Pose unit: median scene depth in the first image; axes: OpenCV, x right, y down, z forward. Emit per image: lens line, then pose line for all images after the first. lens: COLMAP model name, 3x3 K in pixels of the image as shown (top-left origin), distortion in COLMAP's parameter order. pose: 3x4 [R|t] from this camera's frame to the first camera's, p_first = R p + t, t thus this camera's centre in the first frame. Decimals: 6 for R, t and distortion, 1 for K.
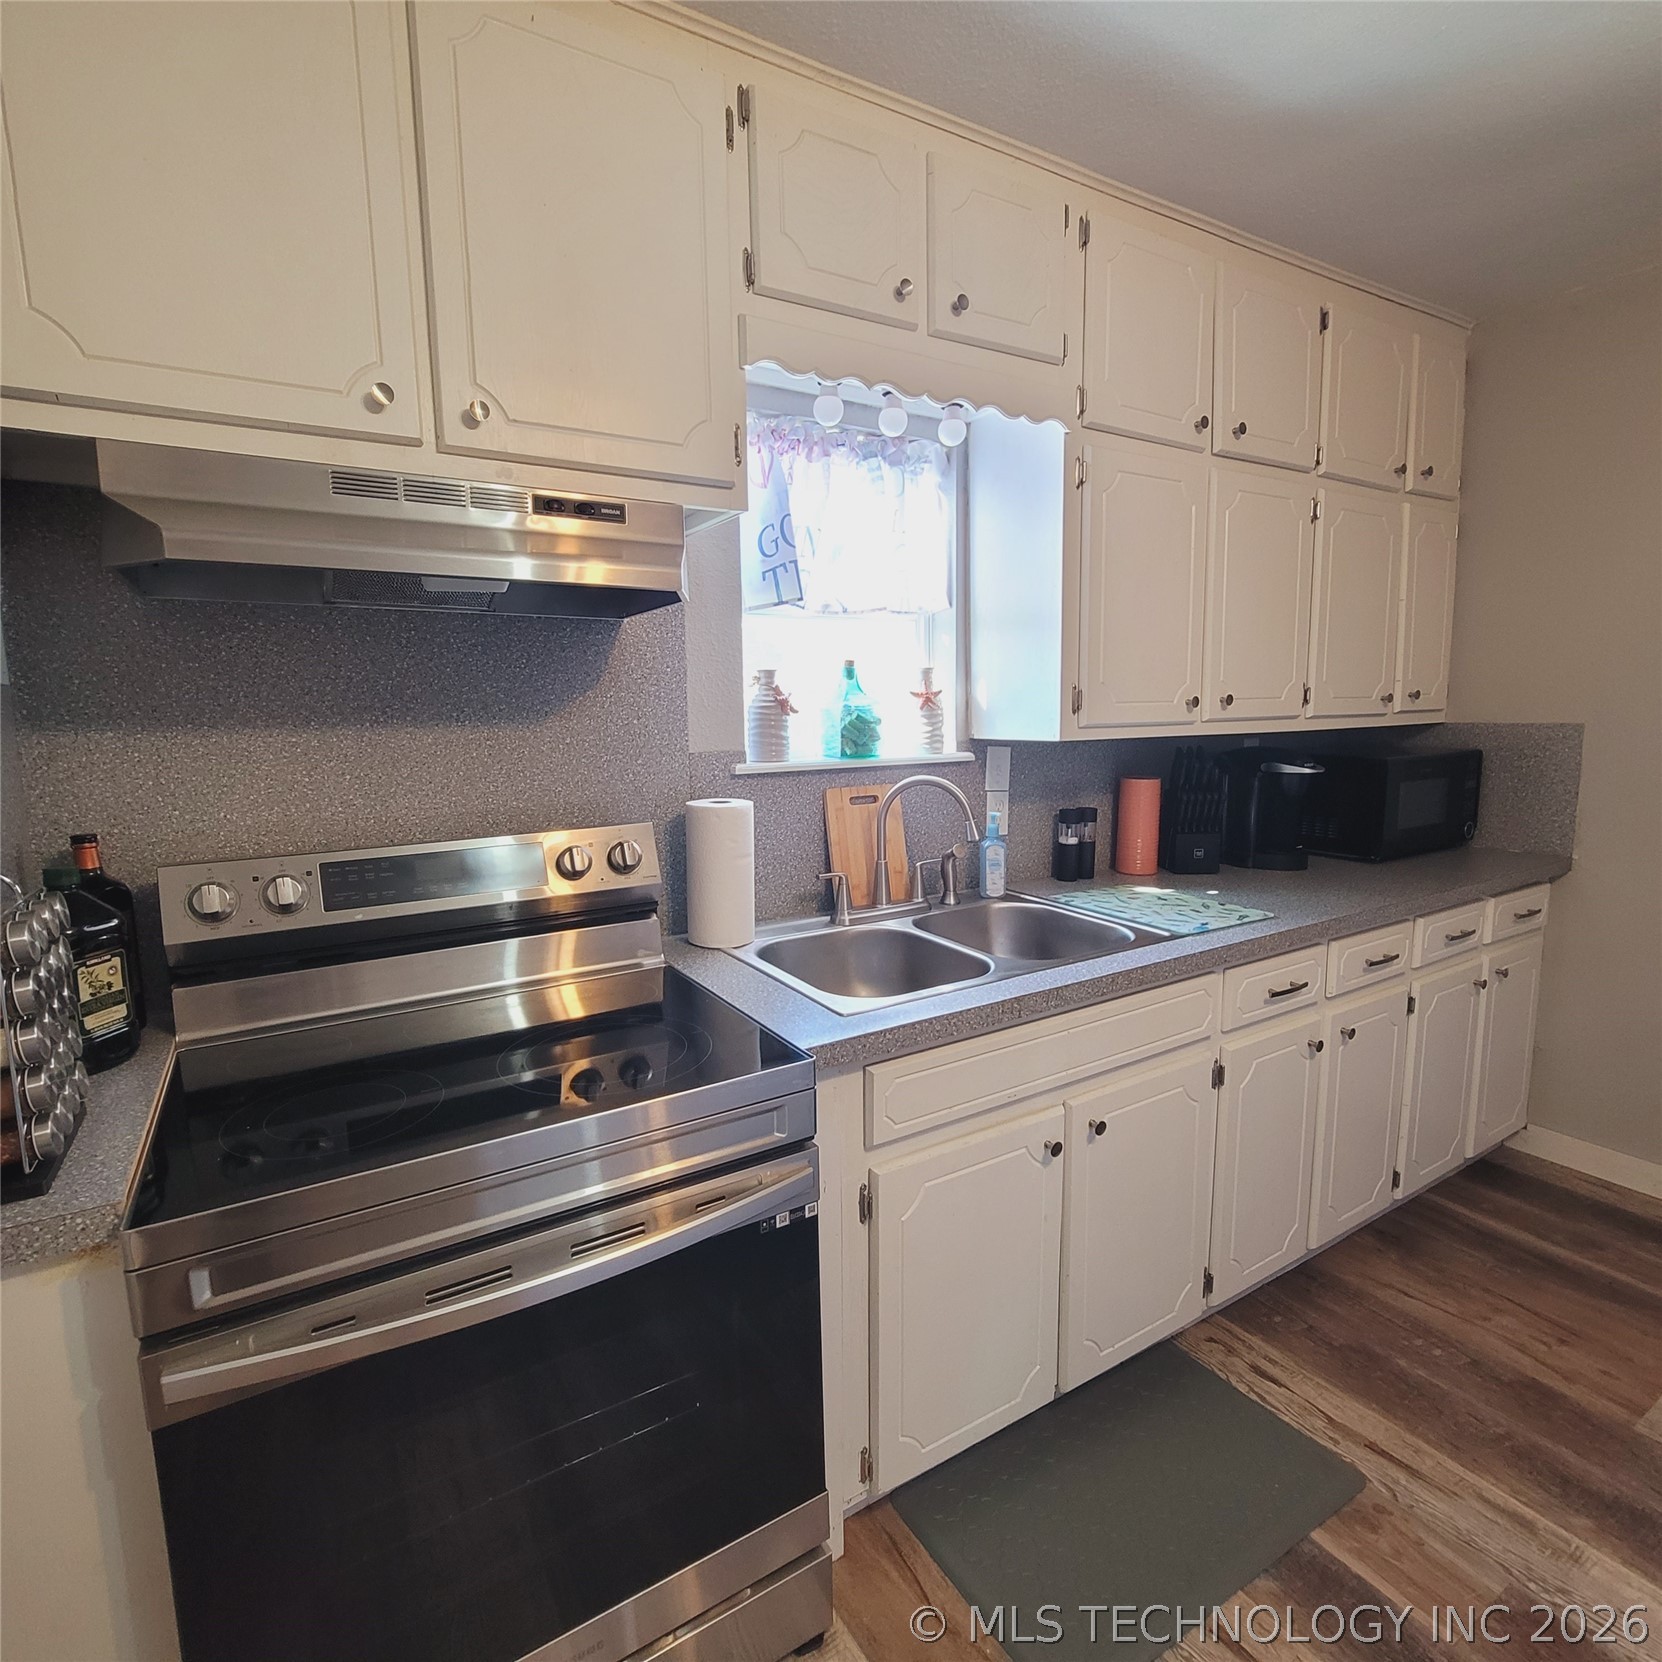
lens RADIAL K [[902.5, 0, 824.5], [0, 902.5, 834.8], [0, 0, 1]] dist [-0.006356, 0.000939]
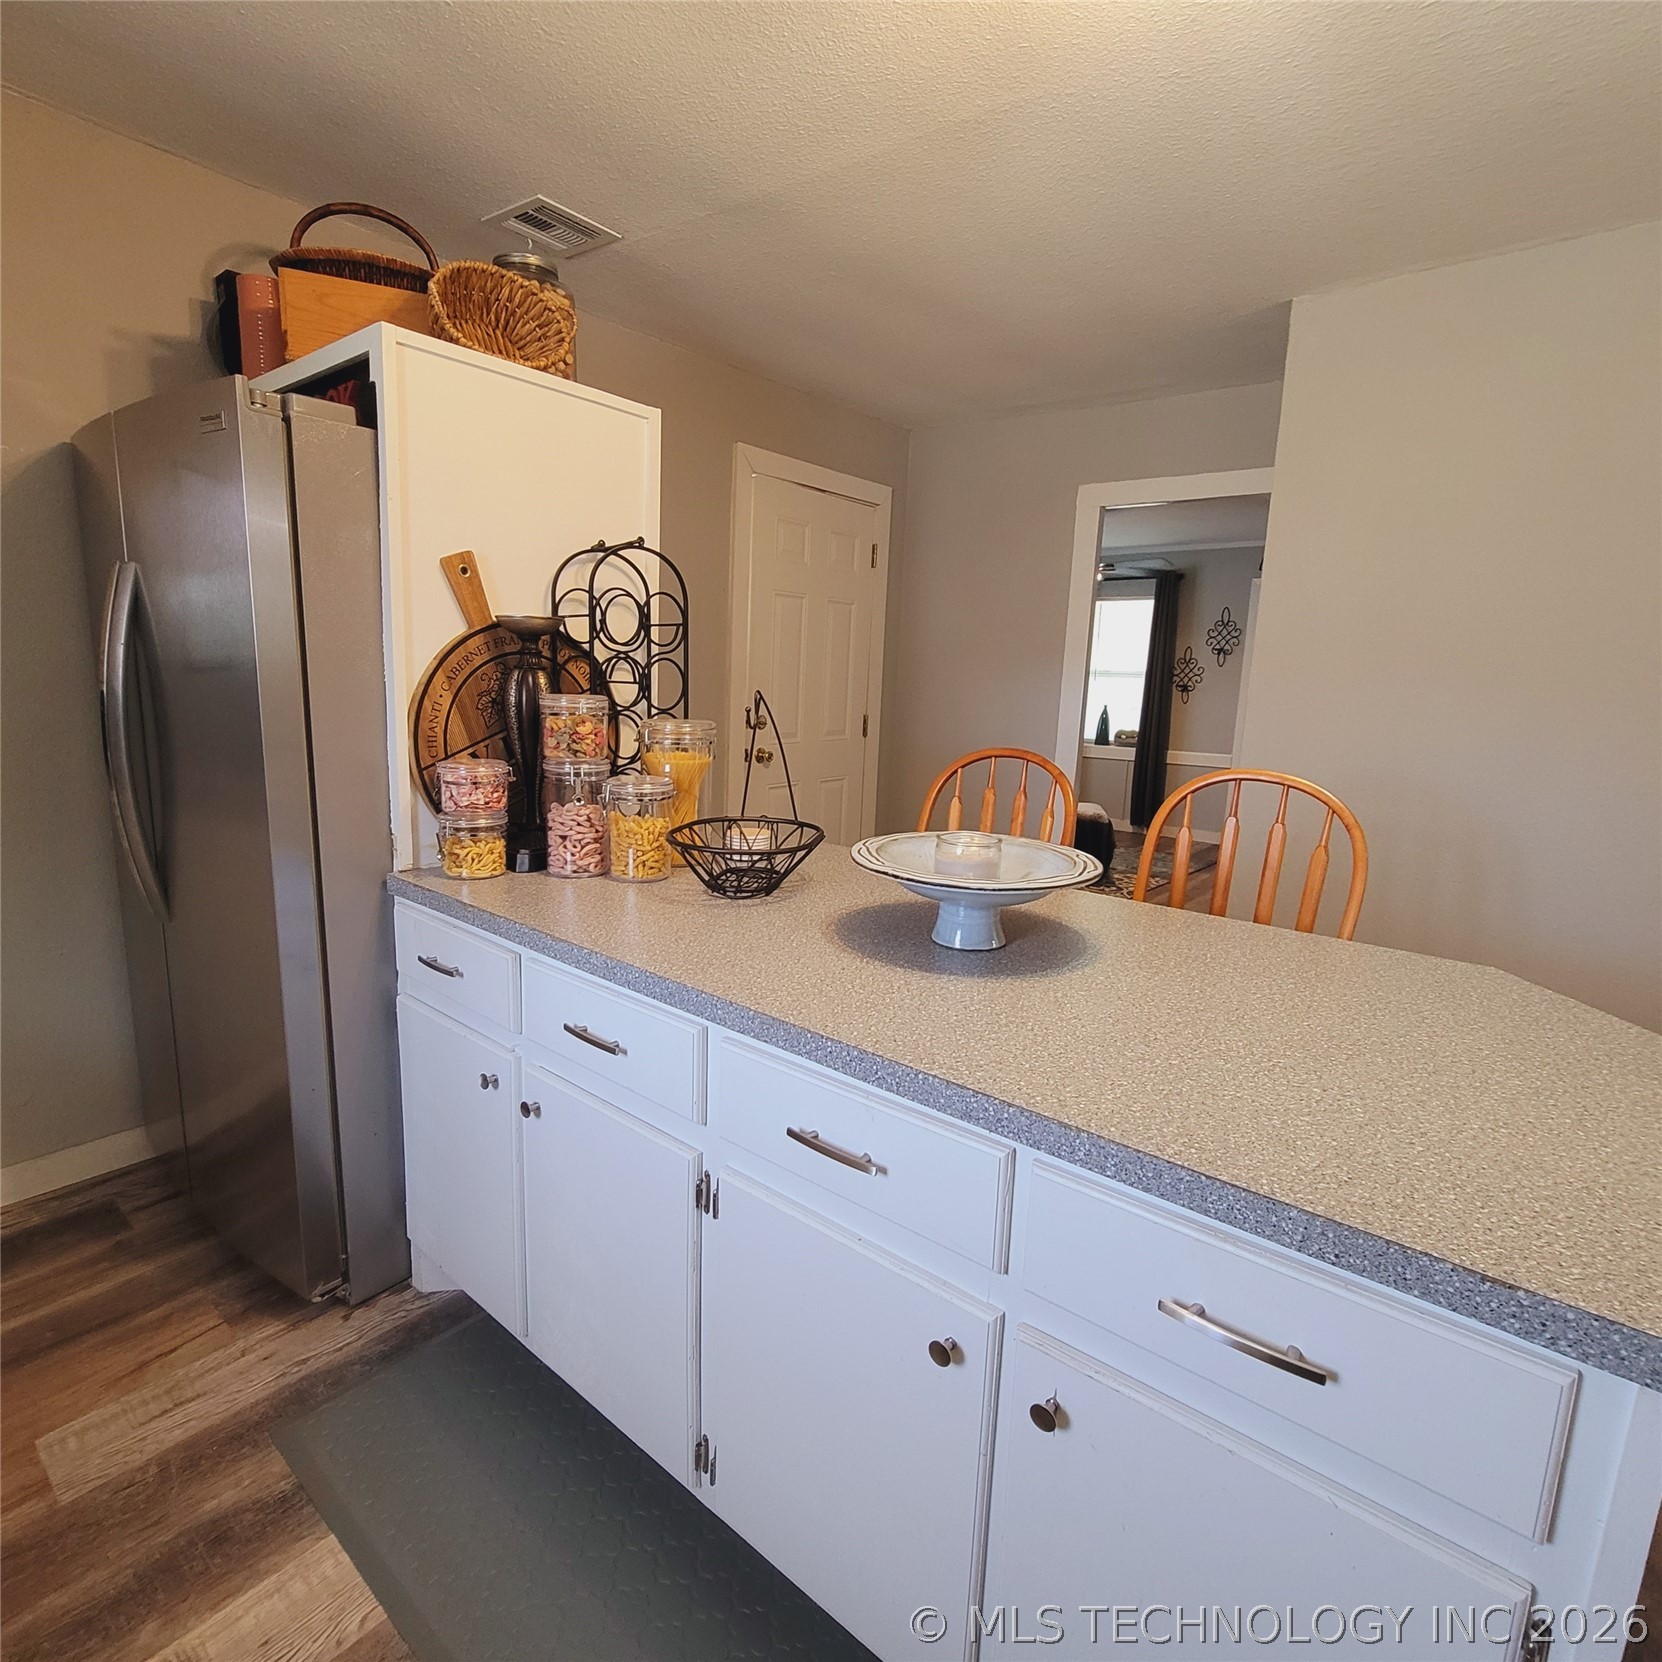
lens RADIAL K [[902.5, 0, 824.5], [0, 902.5, 834.8], [0, 0, 1]] dist [-0.006356, 0.000939]
pose [[-0.329123, -0.173545, 0.928203, 0.004246], [0.101122, 0.970836, 0.217373, -0.044739], [-0.938857, 0.165404, -0.301975, 0.421040]]
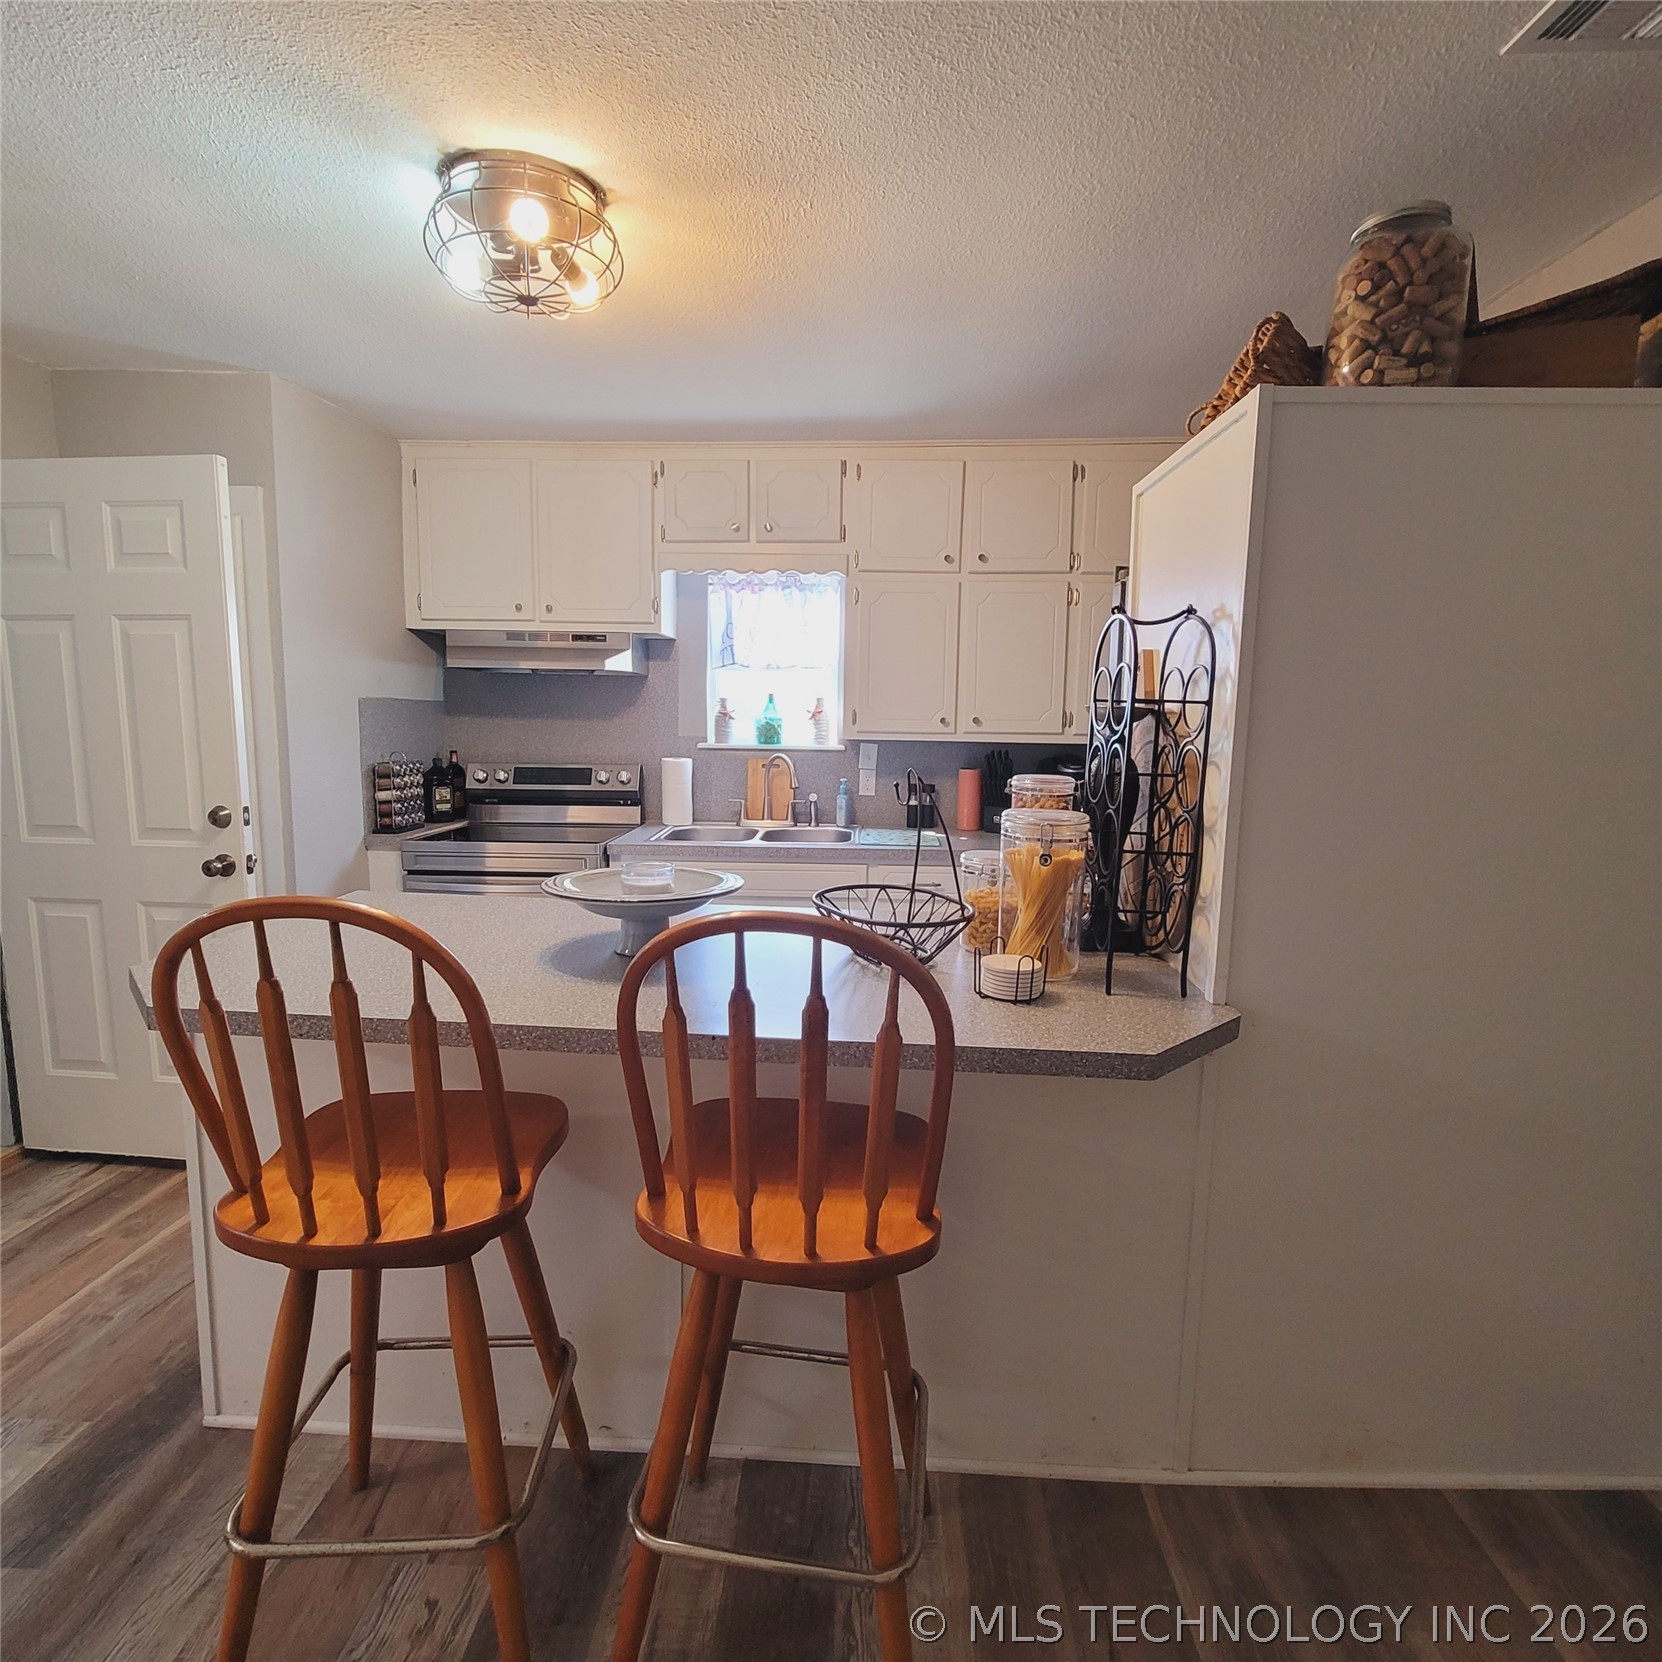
lens RADIAL K [[902.5, 0, 824.5], [0, 902.5, 834.8], [0, 0, 1]] dist [-0.006356, 0.000939]
pose [[0.828575, 0.104434, -0.550052, 1.264732], [-0.106410, 0.993916, 0.028416, 0.041444], [0.549673, 0.034986, 0.834647, -0.557017]]
